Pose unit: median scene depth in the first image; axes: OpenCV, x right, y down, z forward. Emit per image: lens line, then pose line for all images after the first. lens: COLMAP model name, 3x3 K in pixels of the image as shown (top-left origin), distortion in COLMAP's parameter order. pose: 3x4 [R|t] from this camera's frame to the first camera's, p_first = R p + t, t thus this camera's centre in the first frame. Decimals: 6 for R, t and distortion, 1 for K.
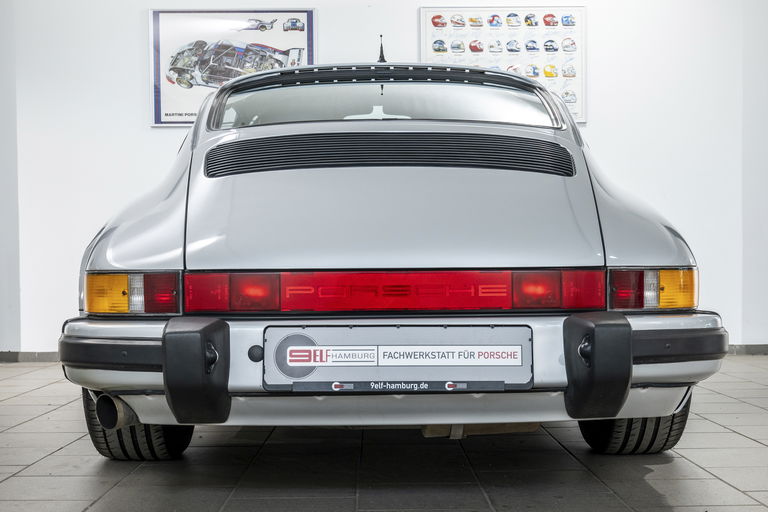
lens RADIAL K [[1059.4, 0, 386.4], [0, 1059.4, 251.6], [0, 0, 1]] dist [0.023946, 0.000000]
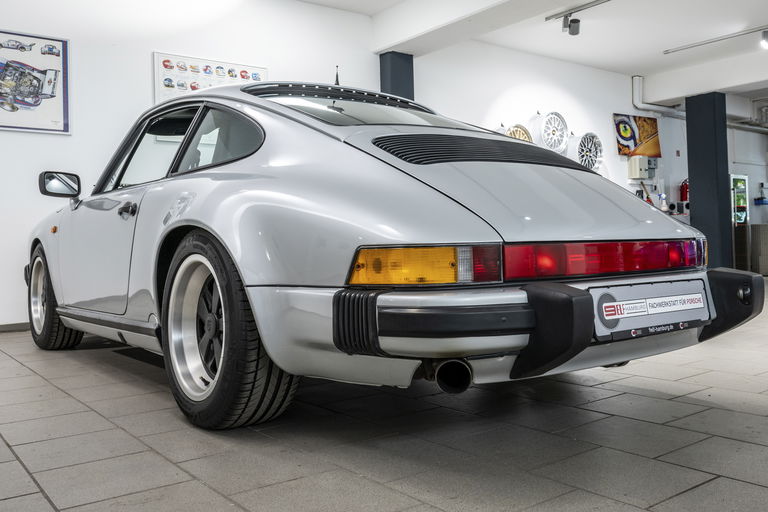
lens RADIAL K [[676.3, 0, 373.7], [0, 676.3, 231.5], [0, 0, 1]] dist [-0.038157, 0.041081]
pose [[0.813673, 0.002384, 0.581318, -0.443099], [0.005272, 0.999920, -0.011480, 0.008566], [-0.581299, 0.012406, 0.813595, 0.309530]]
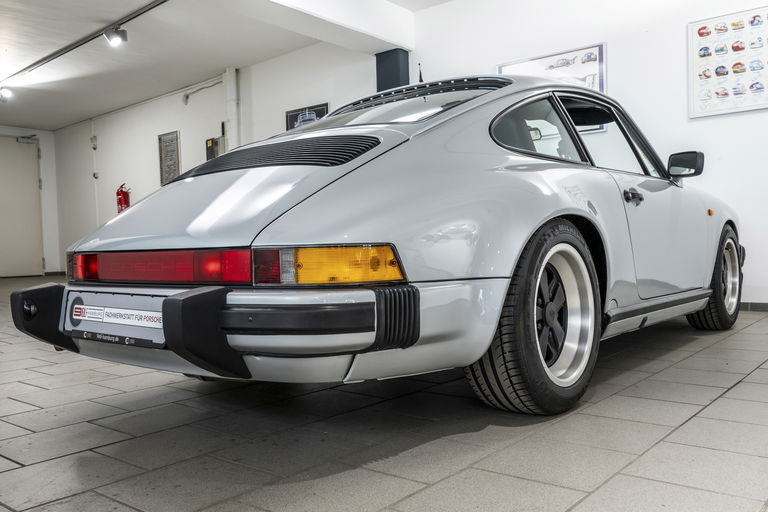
lens RADIAL K [[656.9, 0, 391.0], [0, 656.9, 263.7], [0, 0, 1]] dist [-0.015687, 0.008784]
pose [[0.770189, 0.004950, -0.637797, 0.481321], [0.032270, 0.998387, 0.046717, 0.002999], [0.636999, -0.056563, 0.768786, 0.346072]]
